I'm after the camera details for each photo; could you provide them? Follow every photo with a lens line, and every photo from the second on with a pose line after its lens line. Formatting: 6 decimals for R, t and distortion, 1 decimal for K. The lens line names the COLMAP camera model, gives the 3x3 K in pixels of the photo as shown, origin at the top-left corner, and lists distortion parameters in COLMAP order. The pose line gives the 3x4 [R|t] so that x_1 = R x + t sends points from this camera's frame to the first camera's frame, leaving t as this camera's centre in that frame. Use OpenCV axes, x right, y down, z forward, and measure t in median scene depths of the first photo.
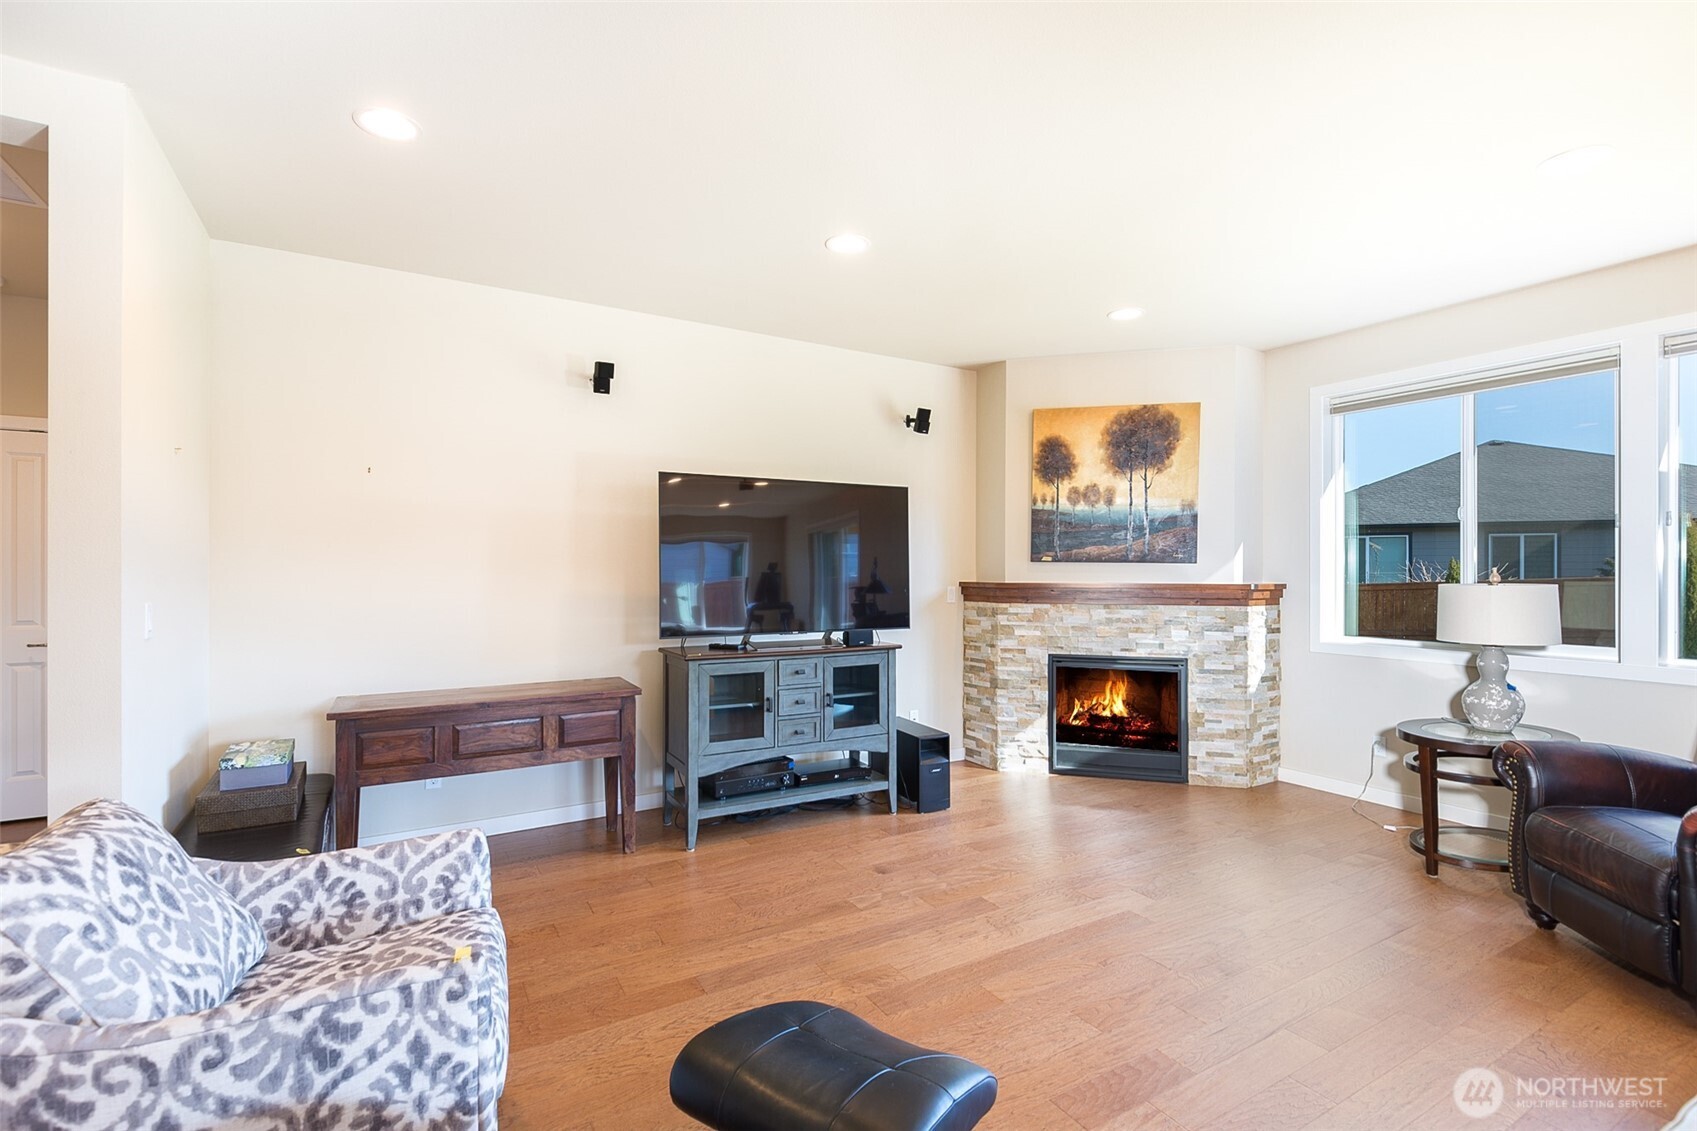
lens RADIAL K [[766.7, 0, 831.8], [0, 766.7, 565.7], [0, 0, 1]] dist [0.013555, -0.012061]
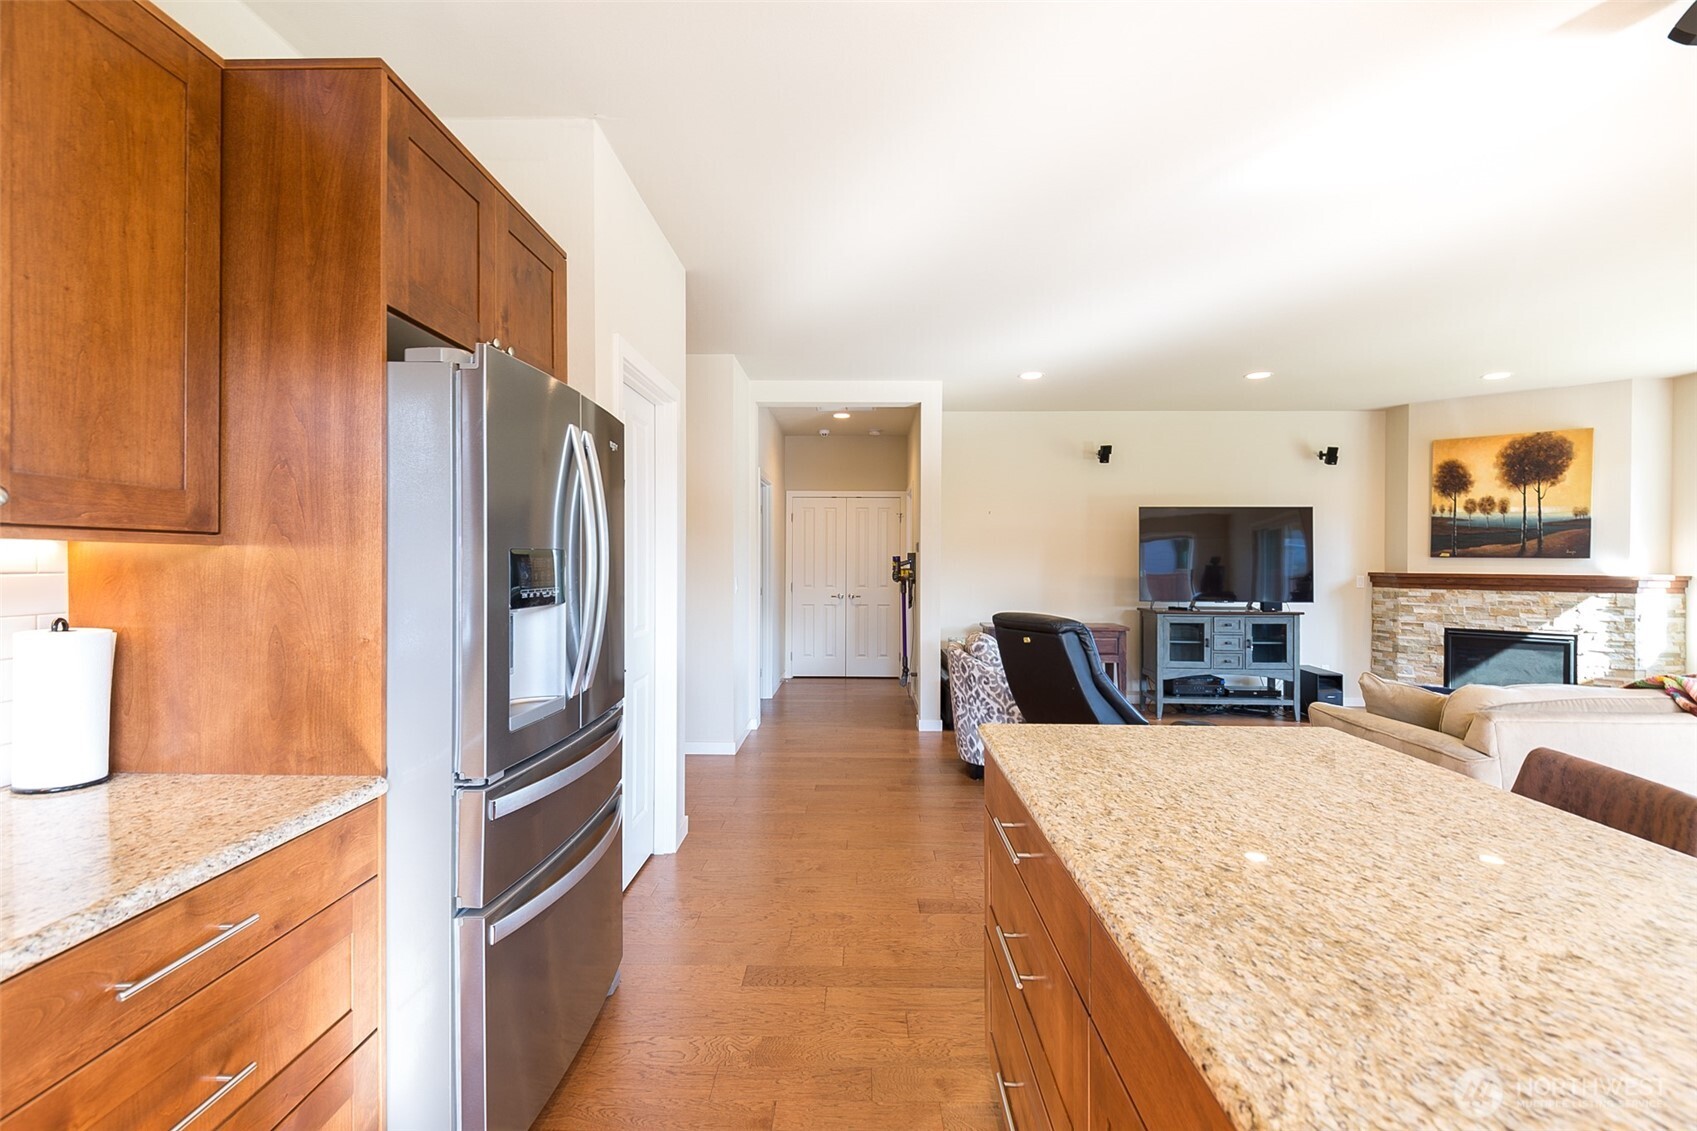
lens RADIAL K [[766.7, 0, 851.6], [0, 766.7, 561.9], [0, 0, 1]] dist [0.013555, -0.012061]
pose [[0.864280, 0.002661, -0.503003, 0.069870], [-0.000949, 0.999993, 0.003660, -0.001060], [0.503009, -0.002686, 0.864277, -0.651776]]
